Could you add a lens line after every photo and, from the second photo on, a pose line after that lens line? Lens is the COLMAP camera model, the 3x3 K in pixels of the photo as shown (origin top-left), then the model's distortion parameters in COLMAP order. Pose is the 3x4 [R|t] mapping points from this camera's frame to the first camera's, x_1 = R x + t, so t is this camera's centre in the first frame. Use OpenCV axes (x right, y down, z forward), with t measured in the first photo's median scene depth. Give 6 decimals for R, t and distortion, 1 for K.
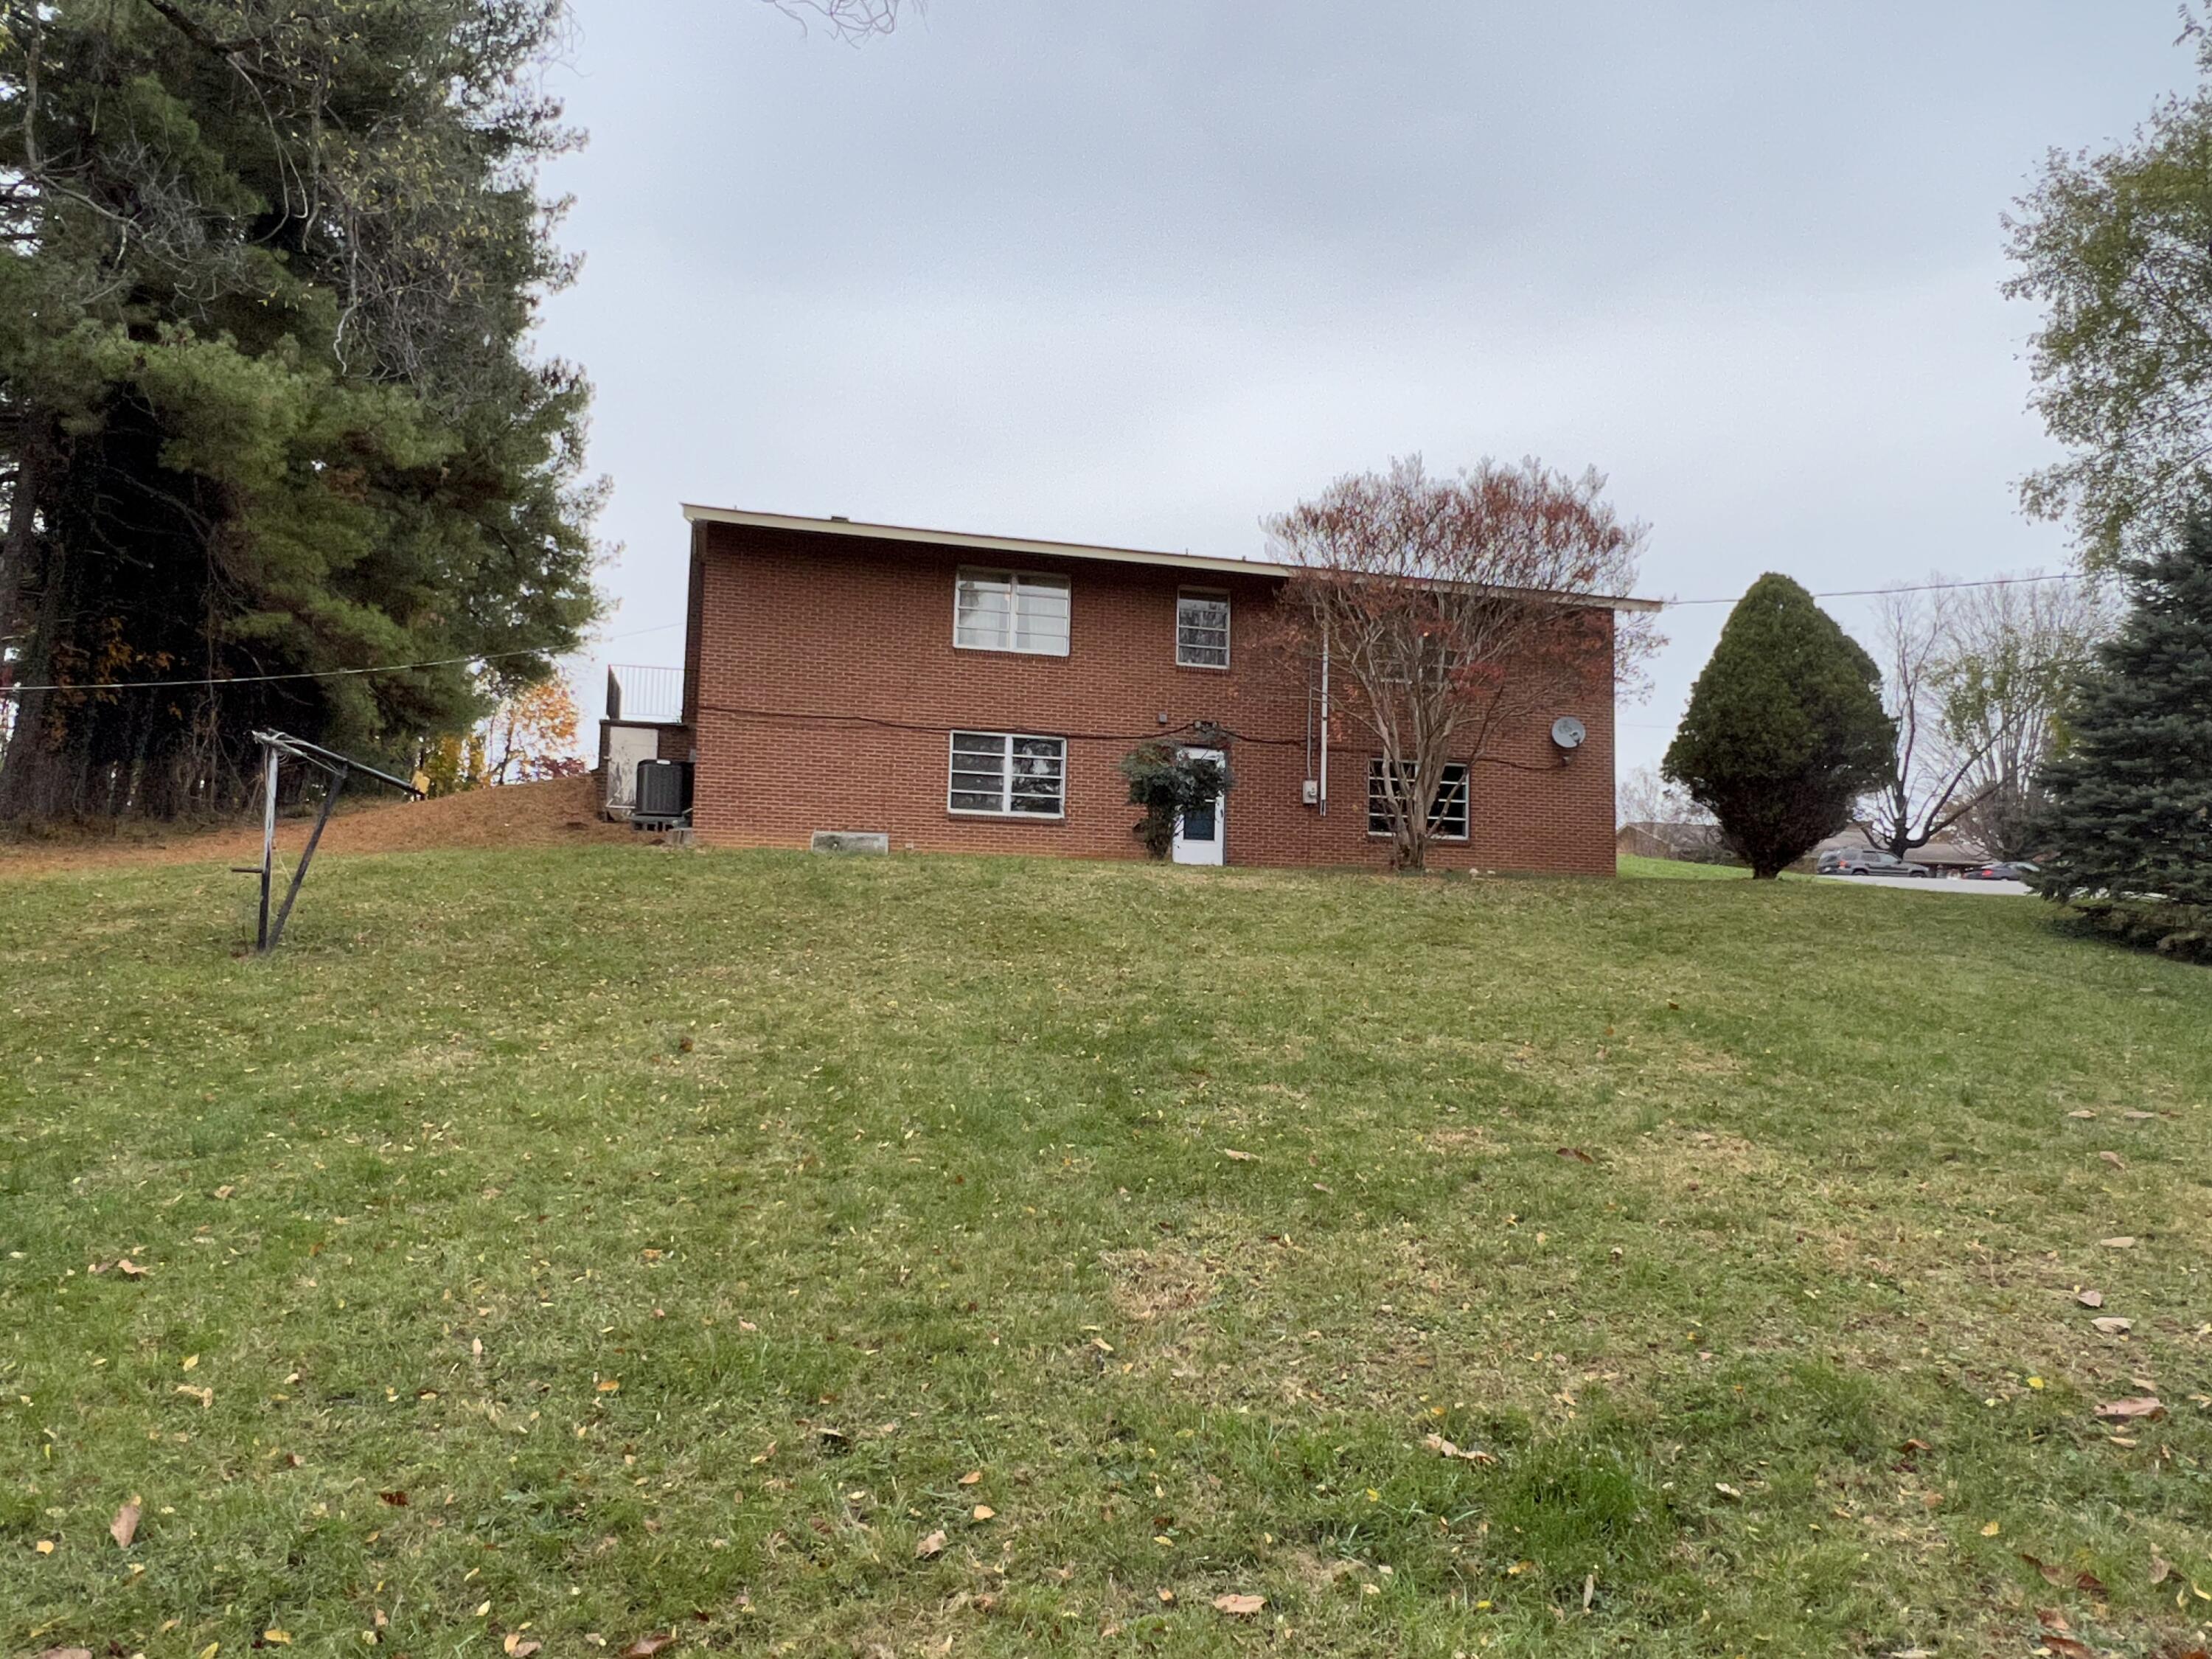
lens RADIAL K [[1486.8, 0, 1103.3], [0, 1486.8, 827.6], [0, 0, 1]] dist [0.020457, 0.001188]
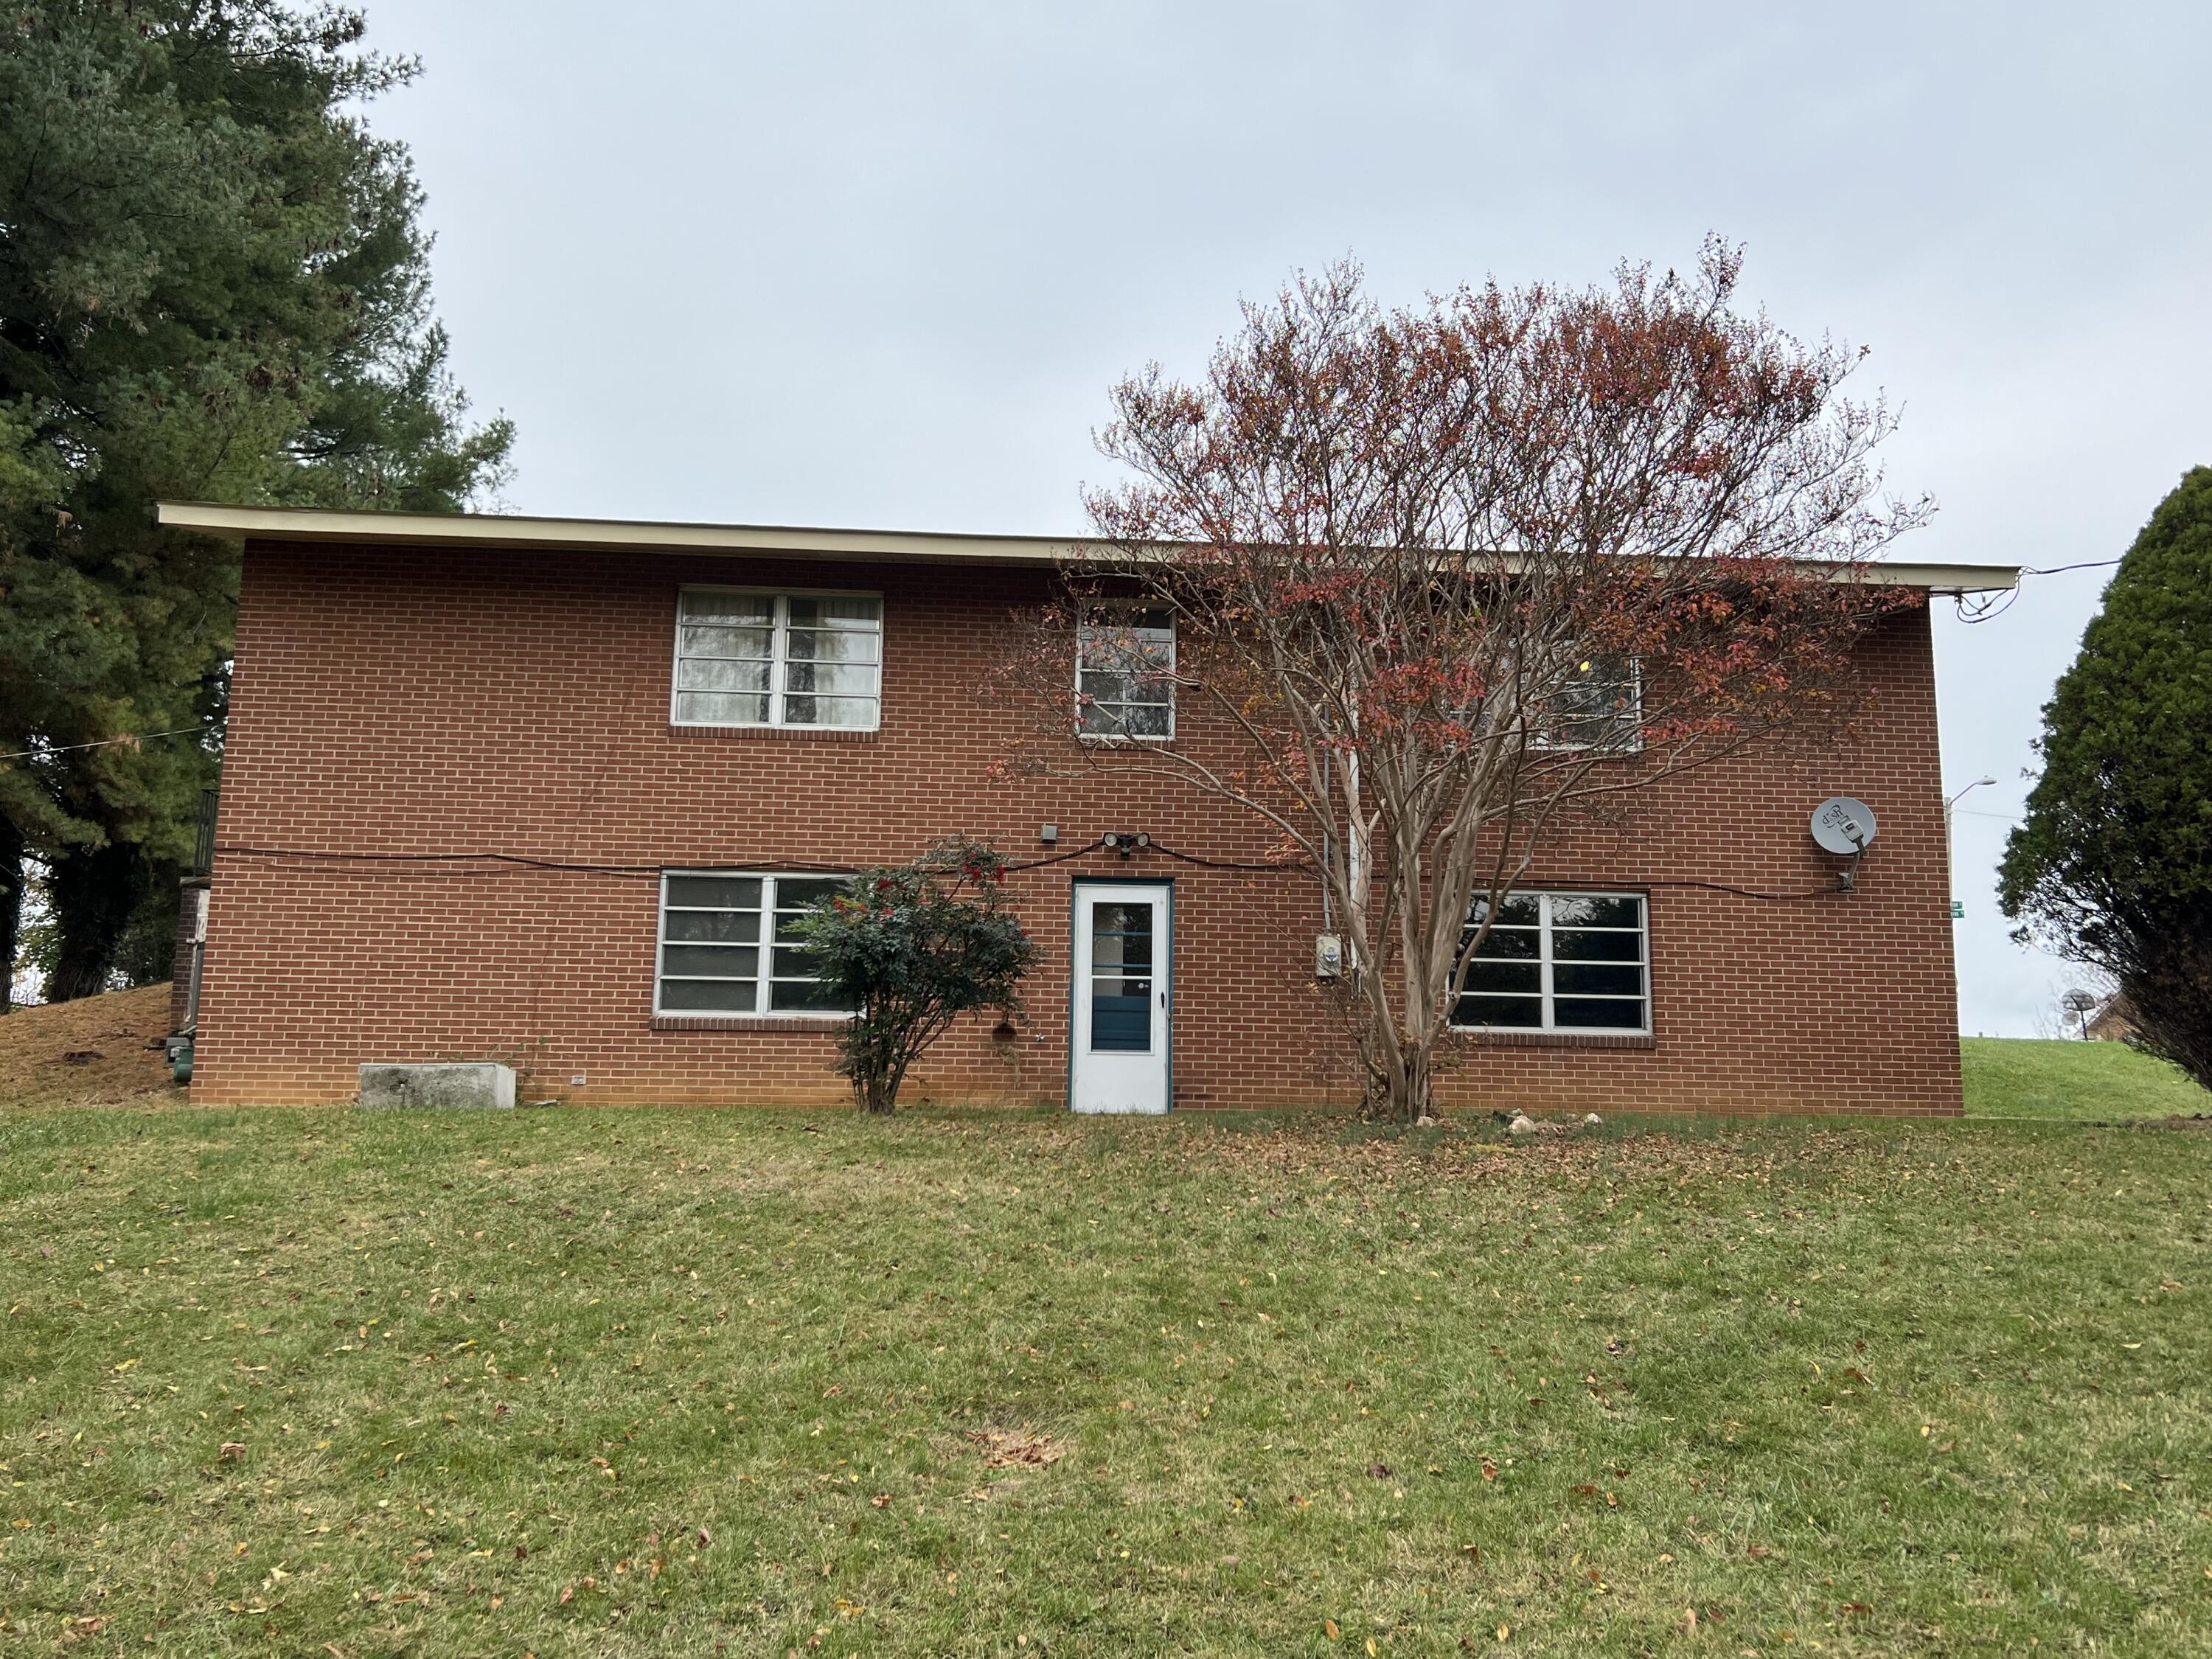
lens RADIAL K [[1868.3, 0, 1109.2], [0, 1868.3, 829.0], [0, 0, 1]] dist [0.070936, -0.026342]
pose [[0.982861, -0.047290, -0.178182, 0.191618], [0.030721, 0.995039, -0.094626, -0.008286], [0.181772, 0.087530, 0.979437, 0.325539]]
